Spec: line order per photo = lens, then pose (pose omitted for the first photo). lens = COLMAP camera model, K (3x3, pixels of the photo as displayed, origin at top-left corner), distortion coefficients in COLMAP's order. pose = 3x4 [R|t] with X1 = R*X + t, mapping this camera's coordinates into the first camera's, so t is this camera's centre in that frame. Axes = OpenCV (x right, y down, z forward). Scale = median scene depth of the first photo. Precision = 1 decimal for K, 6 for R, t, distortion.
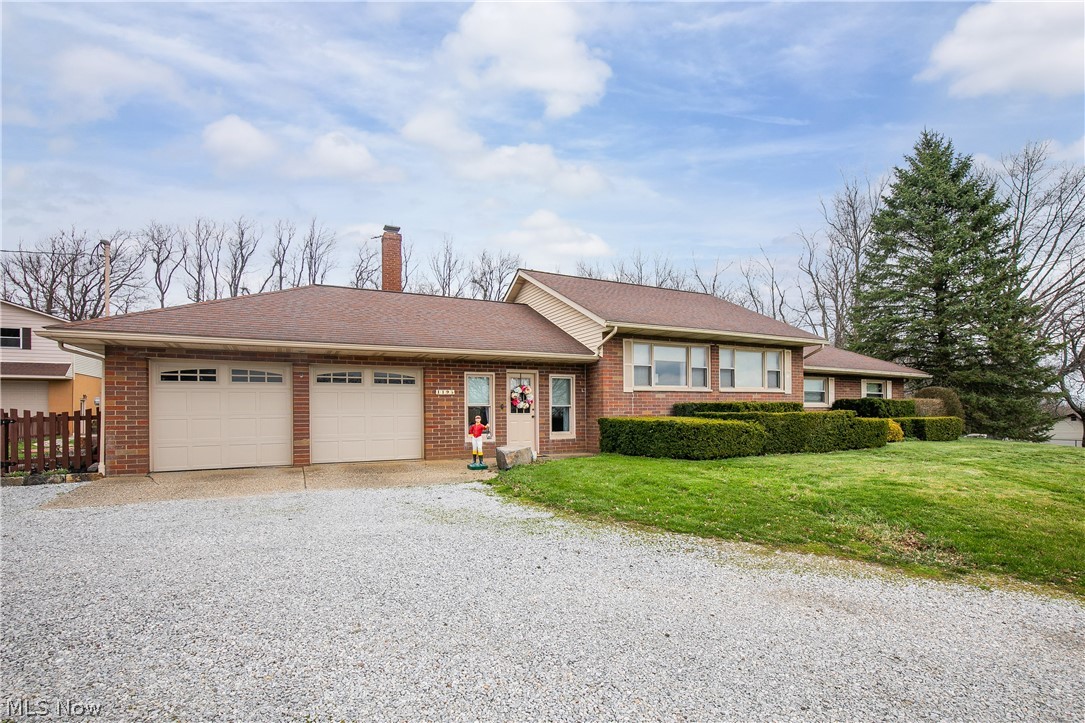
lens RADIAL K [[473.9, 0, 541.8], [0, 473.9, 416.1], [0, 0, 1]] dist [-0.001825, -0.000344]
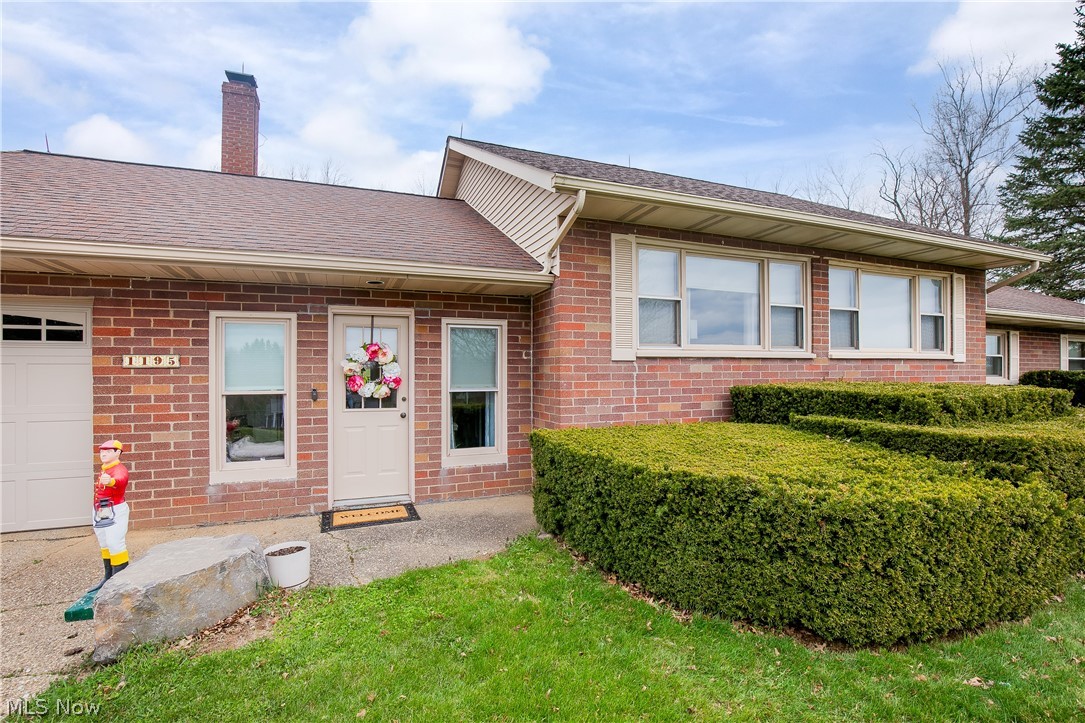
lens RADIAL K [[507.6, 0, 546.5], [0, 507.6, 375.8], [0, 0, 1]] dist [-0.022866, 0.000174]
pose [[0.998201, 0.006003, -0.059657, 0.140132], [-0.005899, 0.999981, 0.001918, -0.037047], [0.059667, -0.001562, 0.998217, 0.542335]]
